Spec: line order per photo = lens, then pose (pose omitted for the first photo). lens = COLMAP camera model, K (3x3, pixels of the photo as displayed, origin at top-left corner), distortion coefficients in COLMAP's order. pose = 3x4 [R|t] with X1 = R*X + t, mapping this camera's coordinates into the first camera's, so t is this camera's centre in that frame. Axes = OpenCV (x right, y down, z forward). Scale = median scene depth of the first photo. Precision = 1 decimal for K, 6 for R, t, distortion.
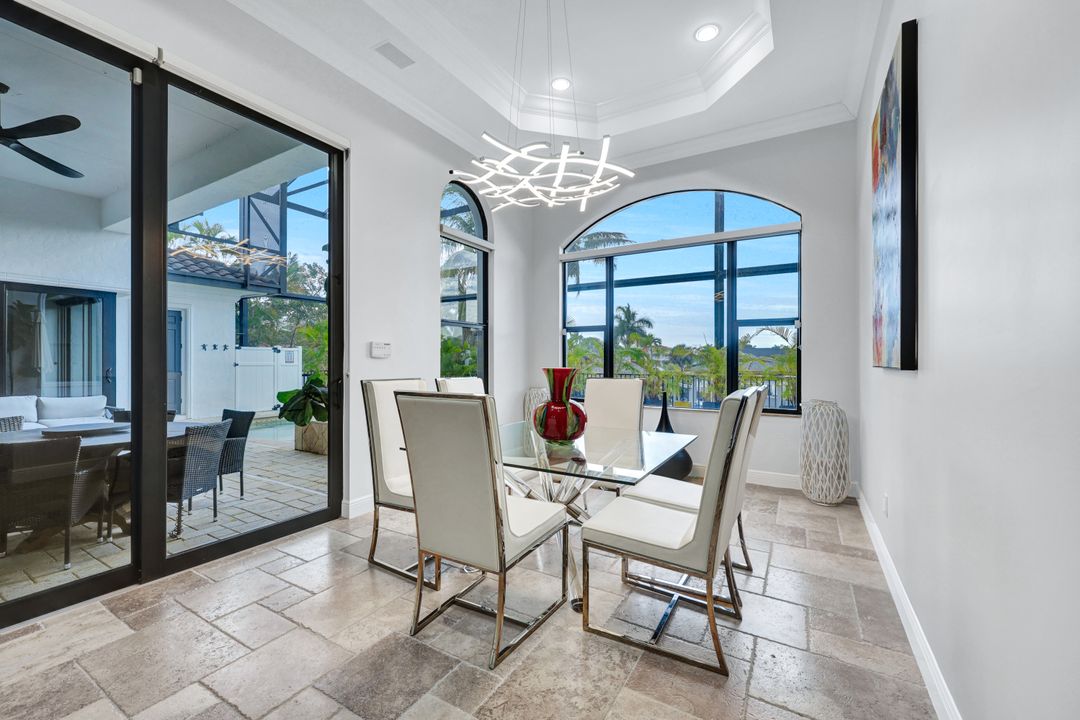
lens RADIAL K [[434.8, 0, 540.0], [0, 434.8, 360.0], [0, 0, 1]] dist [-0.000115, -0.000157]
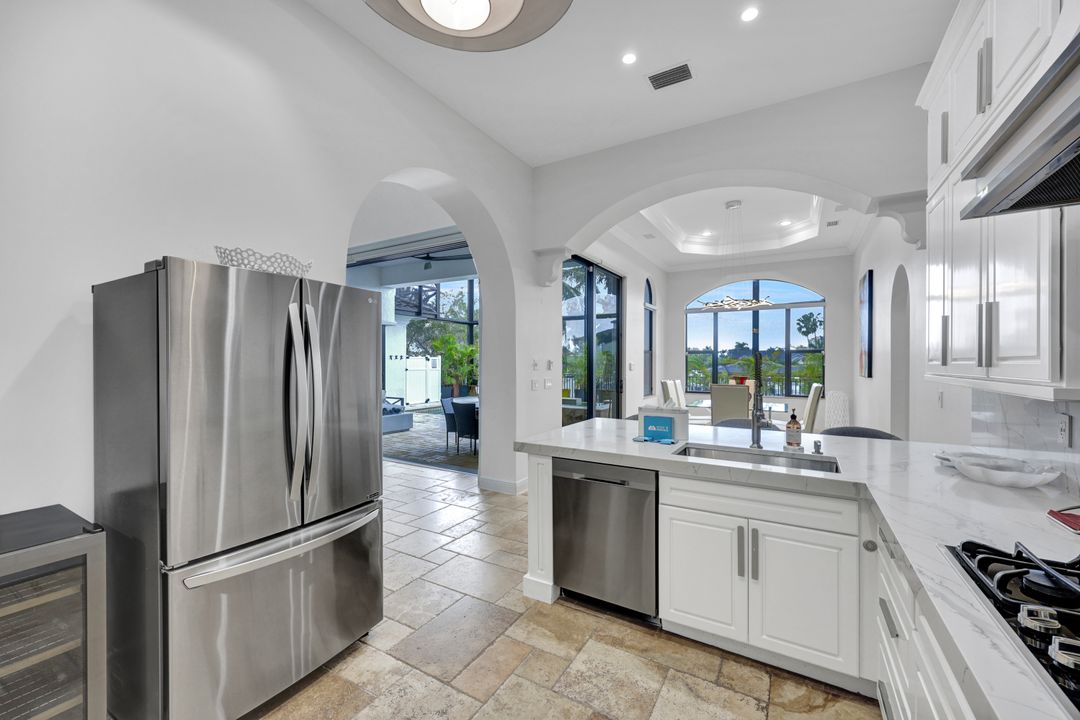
lens RADIAL K [[434.8, 0, 540.0], [0, 434.8, 360.0], [0, 0, 1]] dist [-0.000115, -0.000157]
pose [[0.999950, 0.000295, 0.009990, -0.293062], [-0.000273, 0.999998, -0.002137, -0.017706], [-0.009991, 0.002134, 0.999948, -0.394504]]
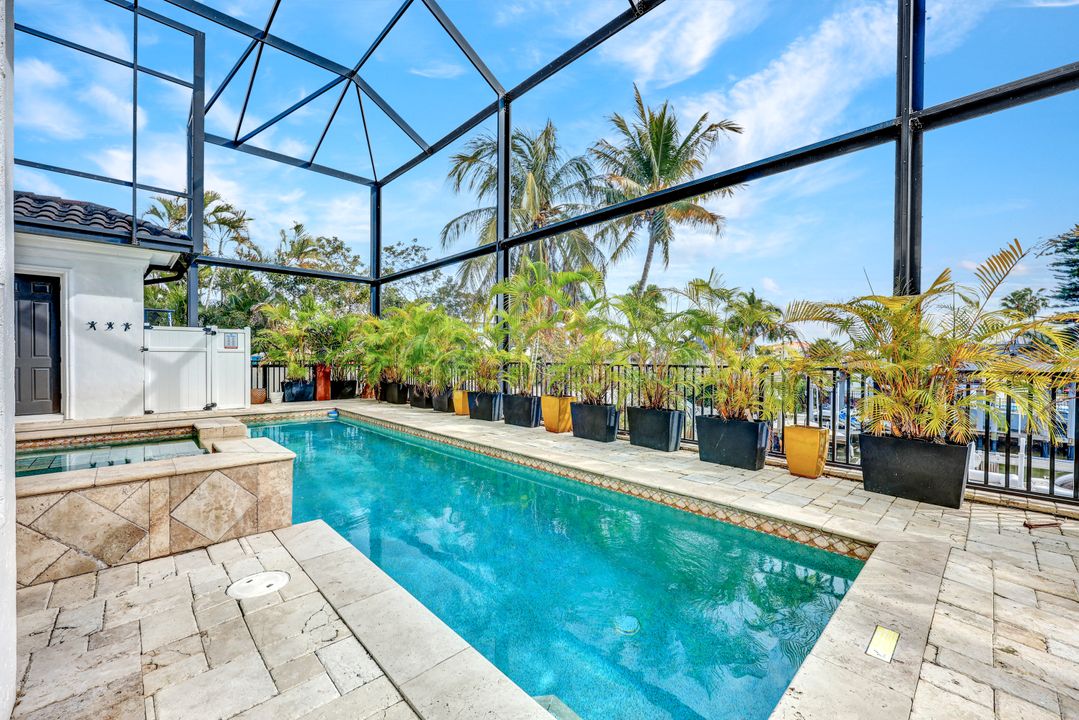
lens RADIAL K [[434.4, 0, 539.5], [0, 434.4, 360.0], [0, 0, 1]] dist [-0.000115, -0.000157]
pose [[0.964807, 0.005750, -0.262896, 0.155077], [-0.004017, 0.999967, 0.007127, 0.020482], [0.262928, -0.005820, 0.964798, 0.464919]]
